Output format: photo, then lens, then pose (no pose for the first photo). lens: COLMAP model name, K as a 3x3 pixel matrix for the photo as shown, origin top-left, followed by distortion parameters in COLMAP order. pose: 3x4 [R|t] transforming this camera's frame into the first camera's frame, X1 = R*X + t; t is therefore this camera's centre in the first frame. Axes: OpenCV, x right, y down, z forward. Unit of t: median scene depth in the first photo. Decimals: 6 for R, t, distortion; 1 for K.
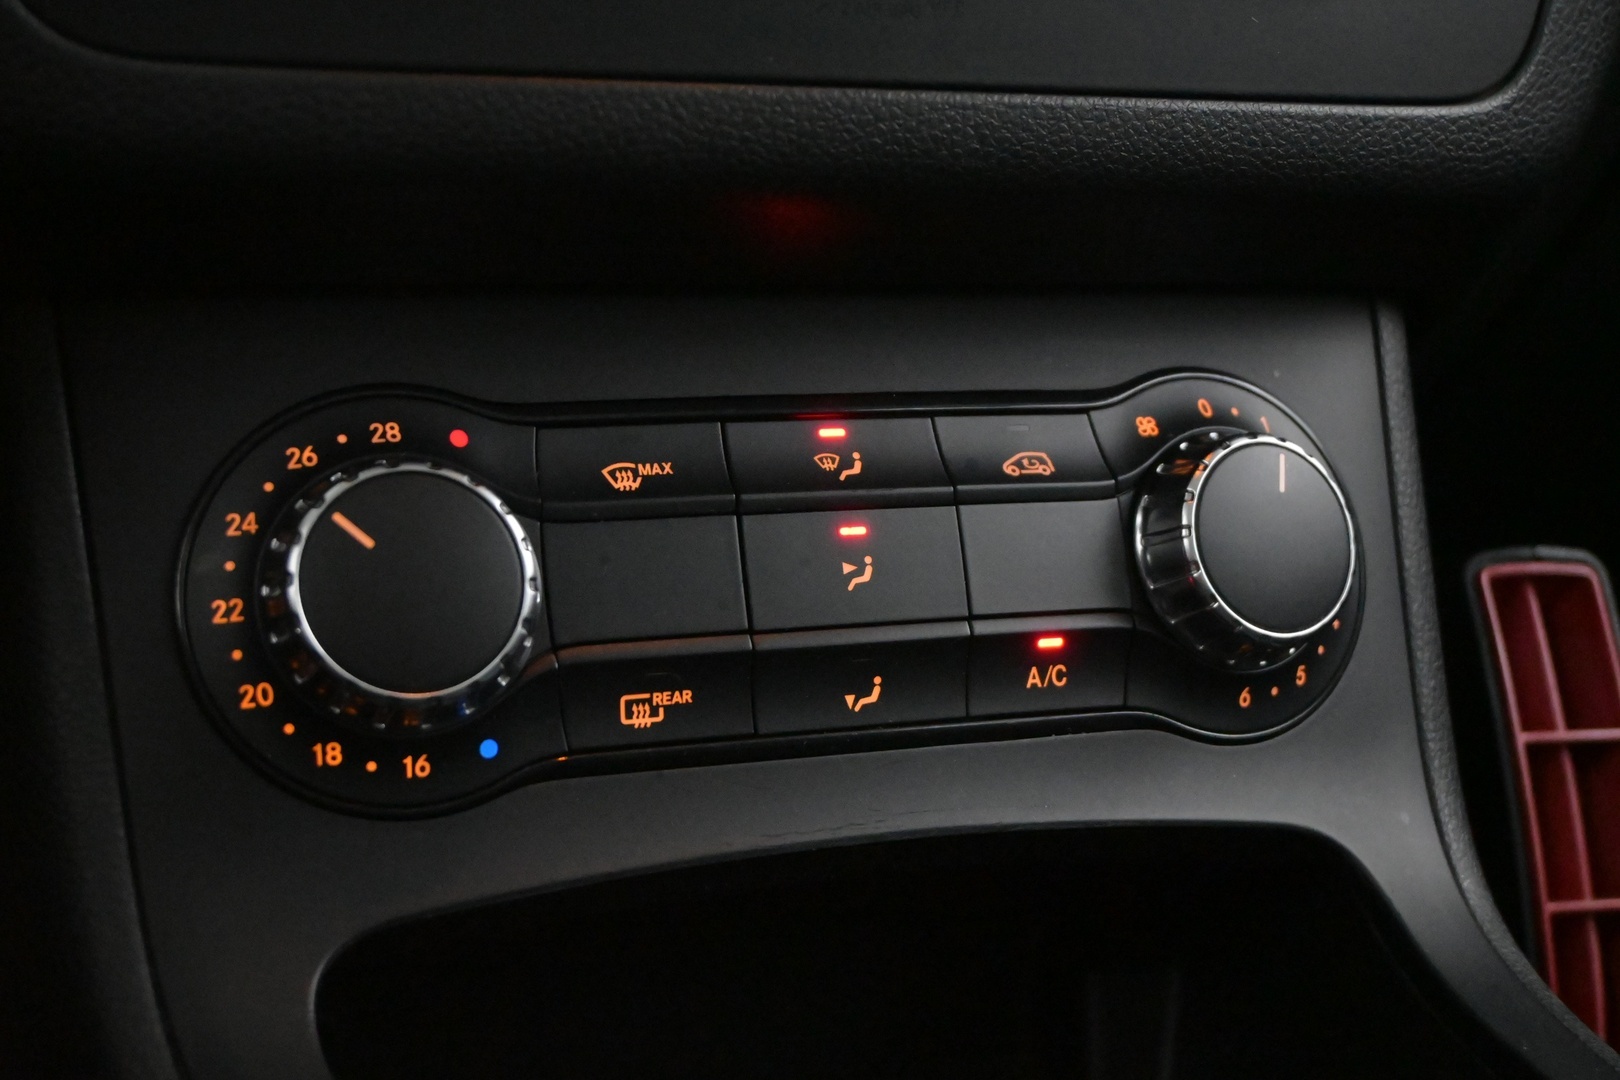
lens RADIAL K [[2424.2, 0, 814.0], [0, 2424.2, 539.0], [0, 0, 1]] dist [0.035627, 0.000000]
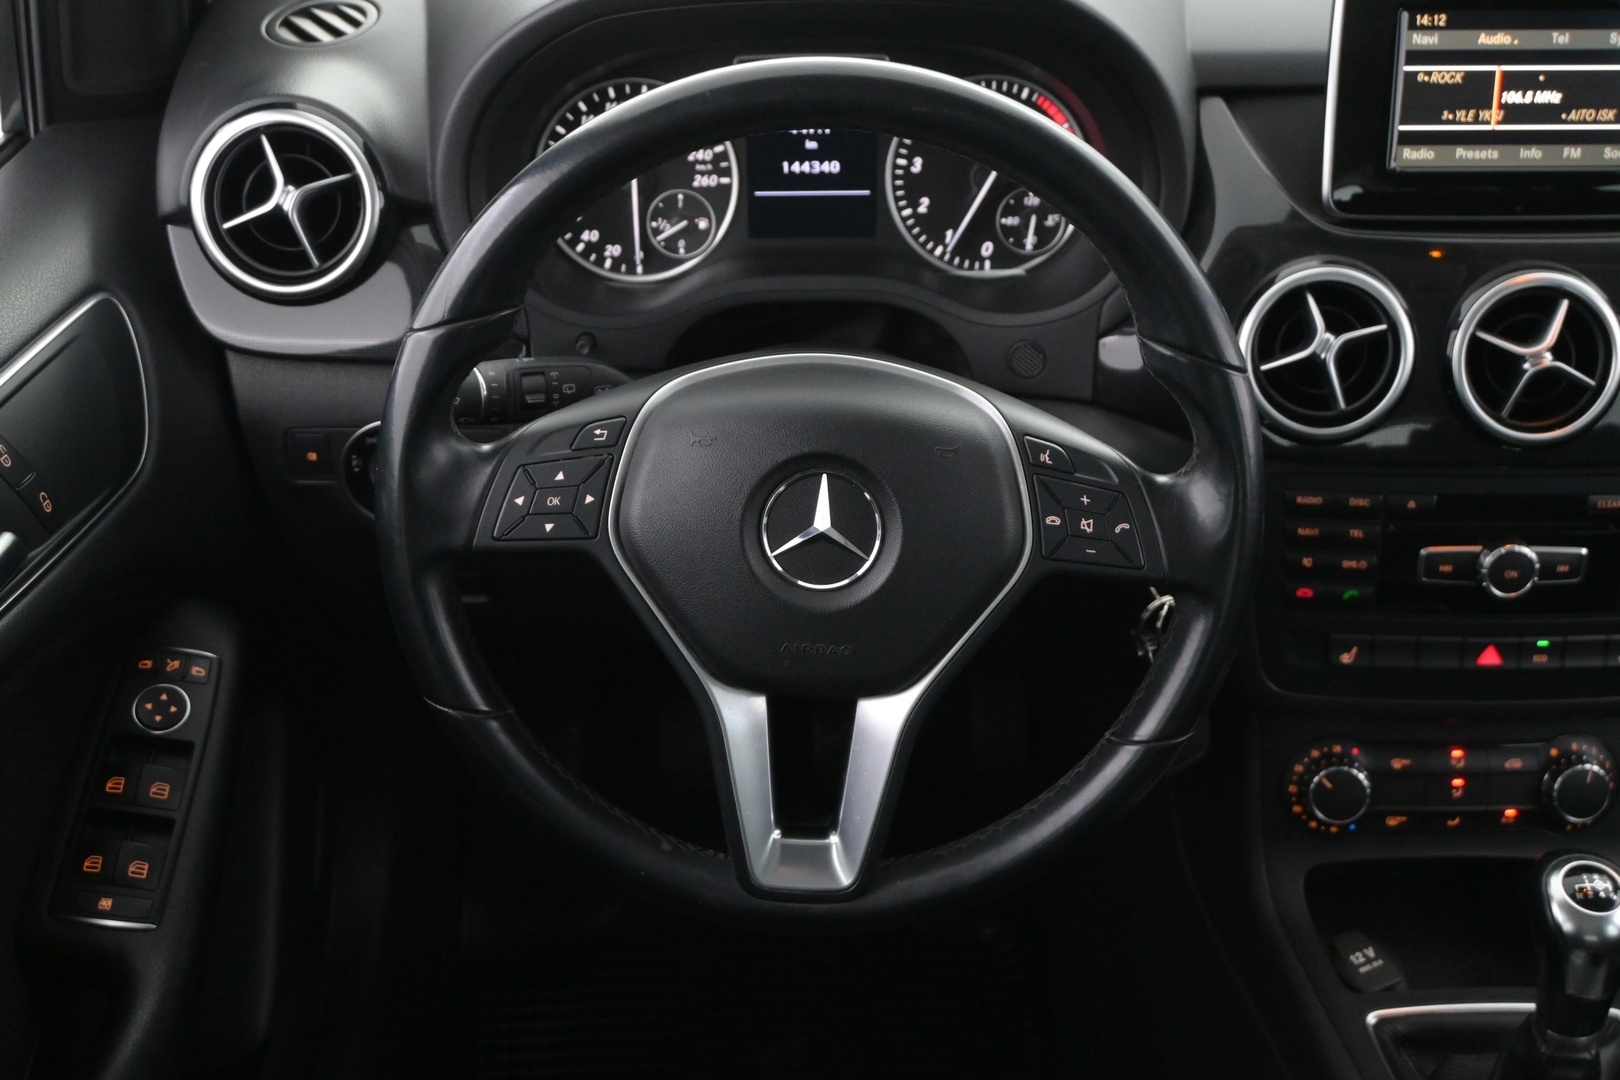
lens RADIAL K [[1945.1, 0, 818.2], [0, 1945.1, 537.3], [0, 0, 1]] dist [0.001596, 0.000000]
pose [[0.926323, 0.169148, -0.336622, 0.050660], [-0.047467, 0.938820, 0.341122, -1.391457], [0.373728, -0.300011, 0.877679, -1.982318]]
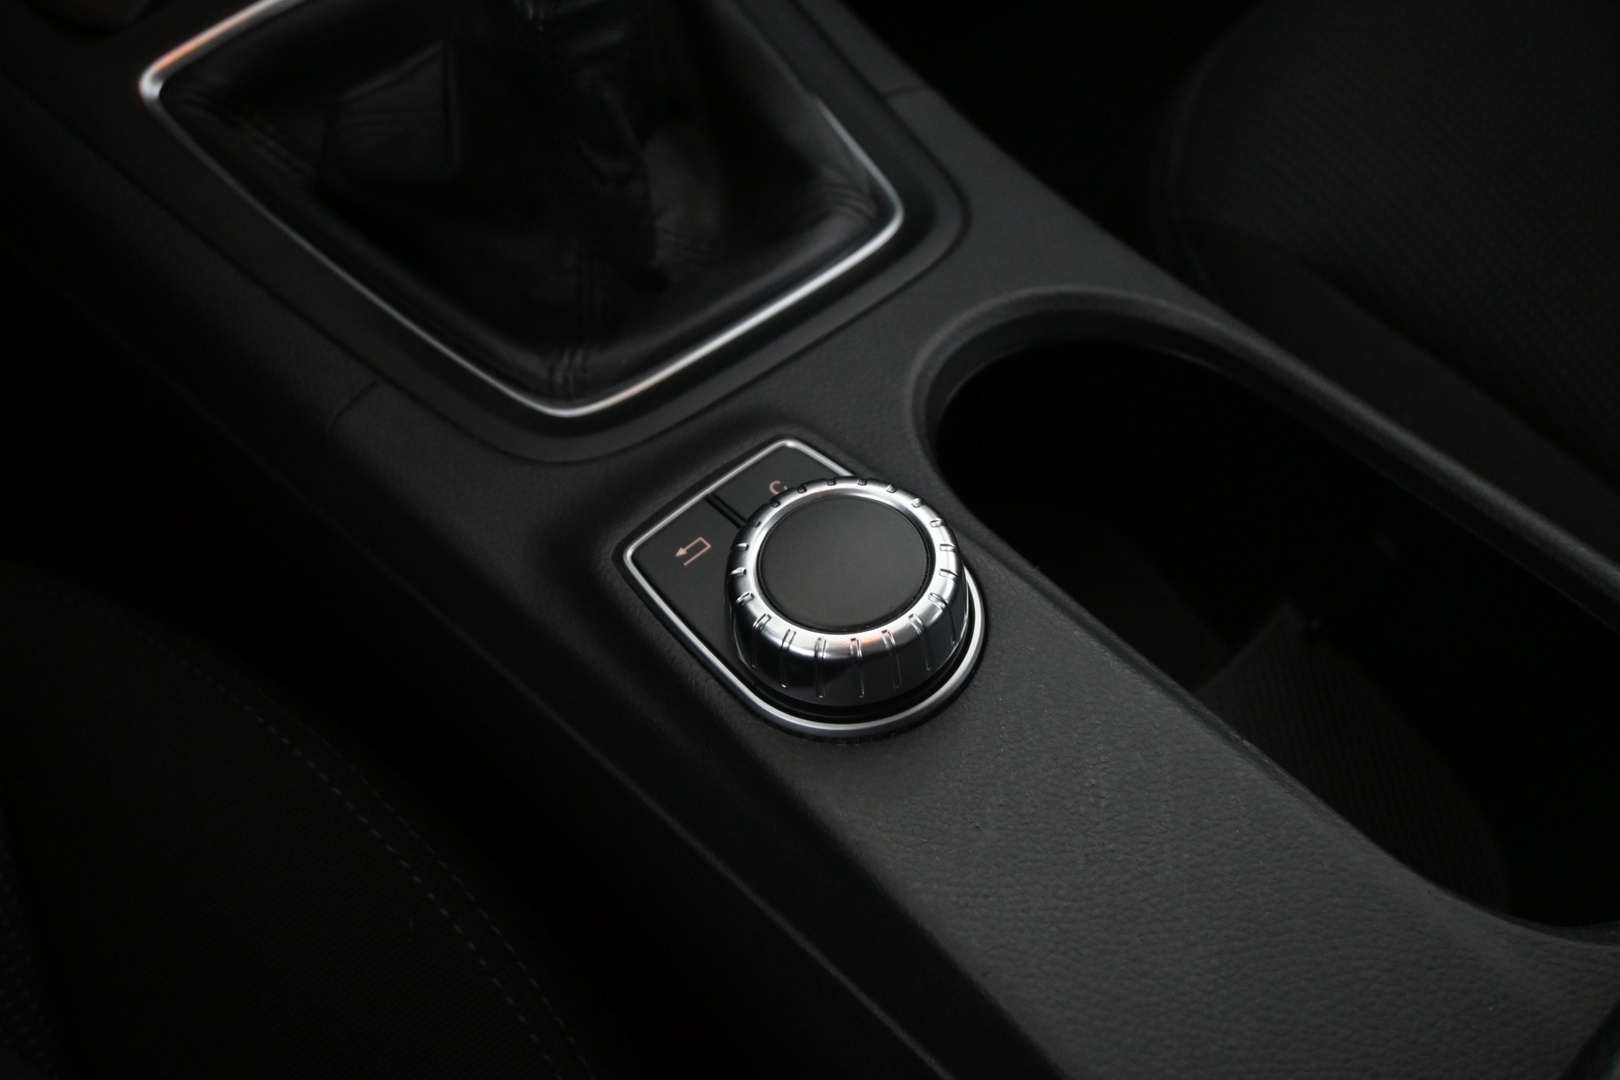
lens RADIAL K [[1945.1, 0, 809.2], [0, 1945.1, 545.1], [0, 0, 1]] dist [0.001596, 0.000000]
pose [[0.957413, -0.210889, 0.197196, 0.059471], [-0.009438, 0.659771, 0.751408, -0.514699], [-0.288568, -0.721268, 0.629683, -0.460371]]
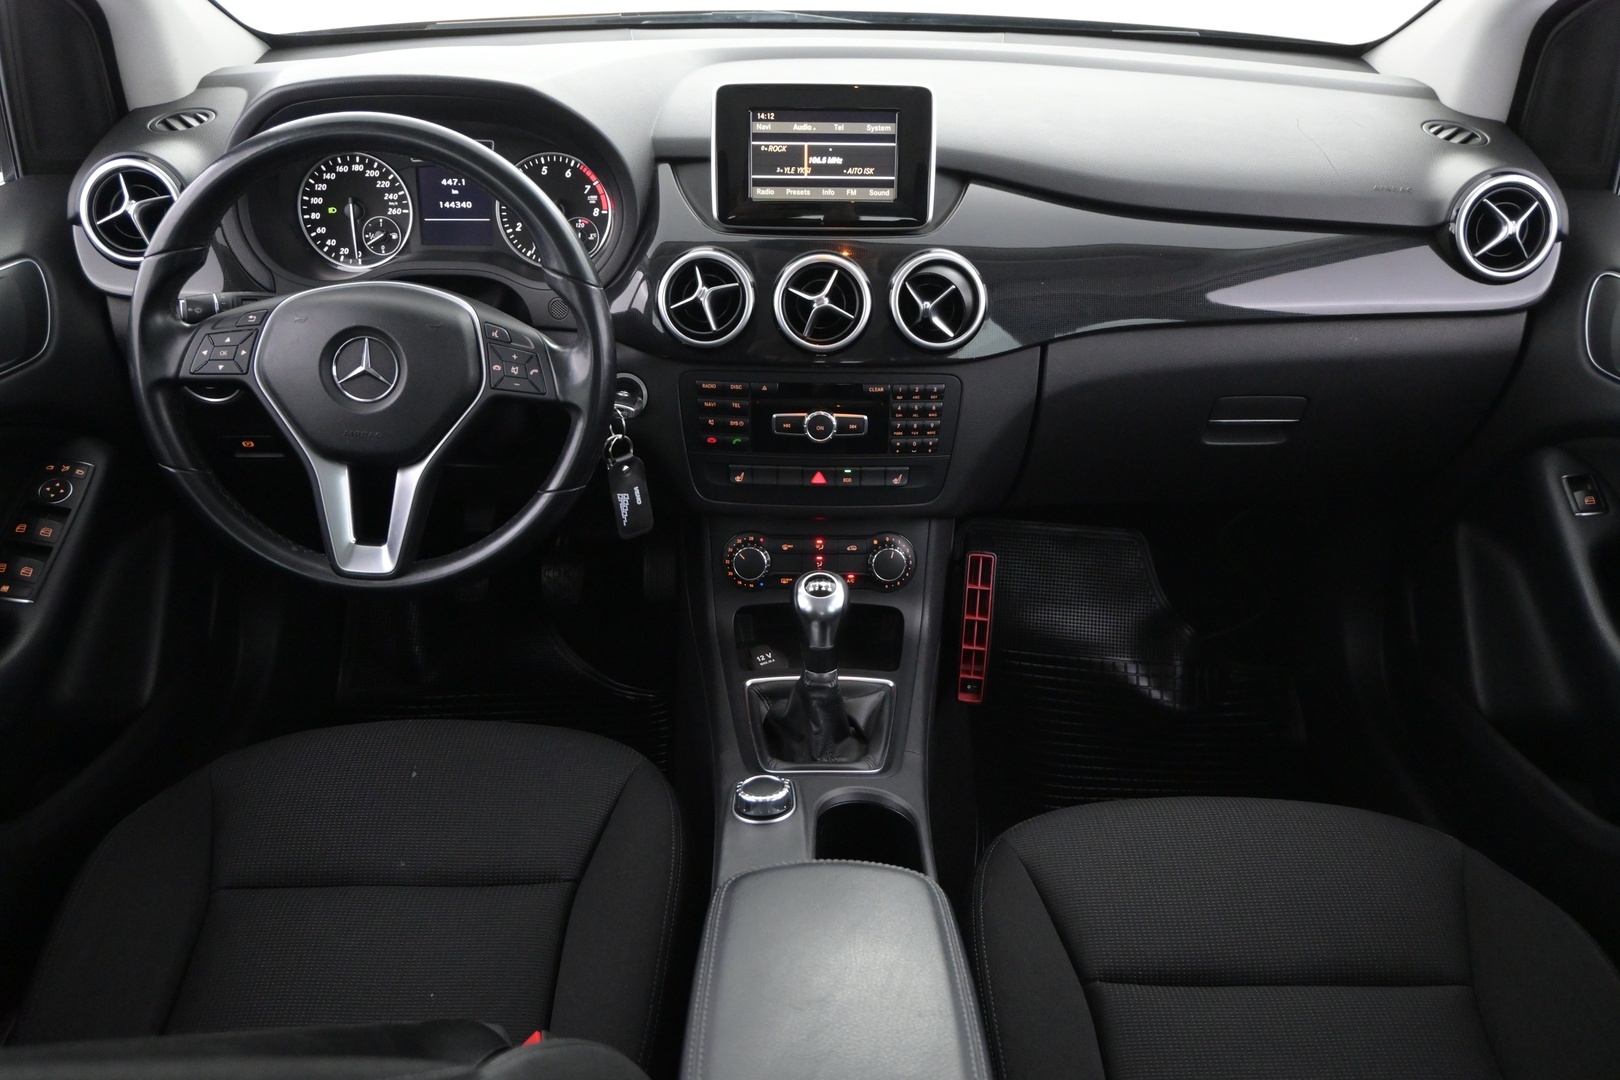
lens RADIAL K [[1295.8, 0, 824.1], [0, 1295.8, 536.5], [0, 0, 1]] dist [-0.015898, 0.001028]
pose [[0.925333, 0.170734, -0.338538, 1.253765], [-0.059871, 0.947470, 0.314191, -1.208195], [0.374398, -0.270463, 0.886948, -2.186535]]
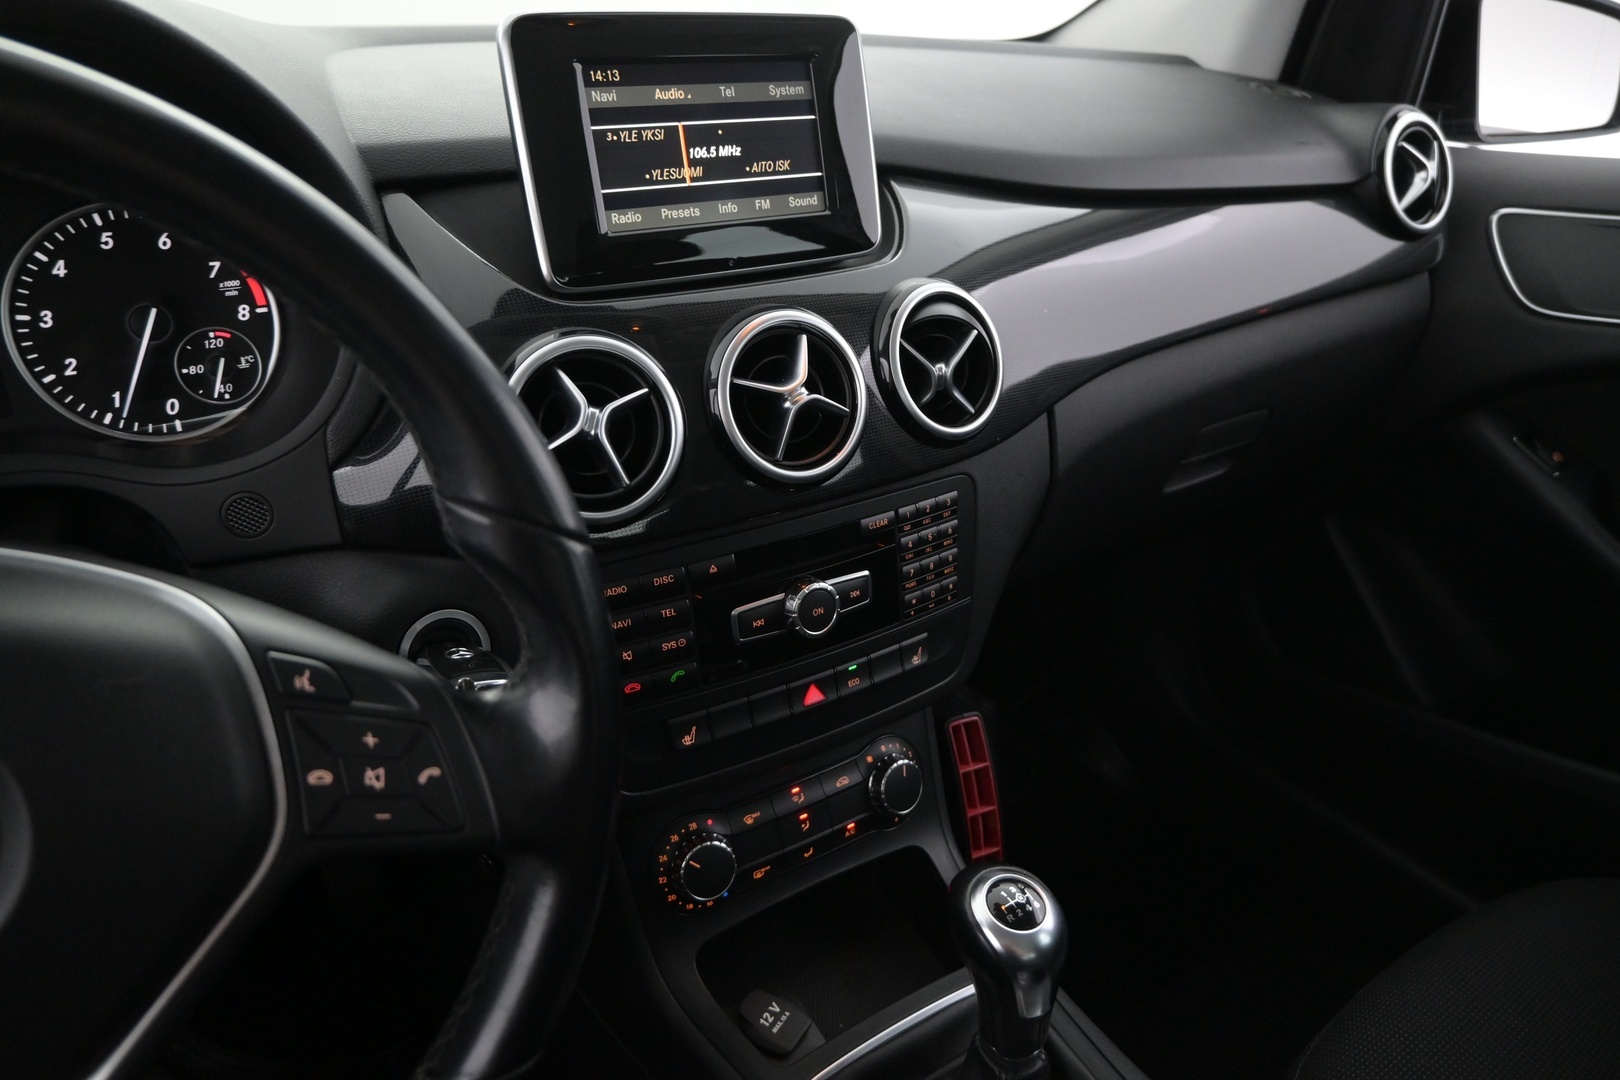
lens RADIAL K [[1102.2, 0, 806.4], [0, 1102.2, 540.1], [0, 0, 1]] dist [-0.000505, -0.002997]
pose [[0.983555, -0.096443, 0.152705, -0.219479], [0.054011, 0.963863, 0.260866, -0.943781], [-0.172346, -0.248329, 0.953221, -0.638949]]
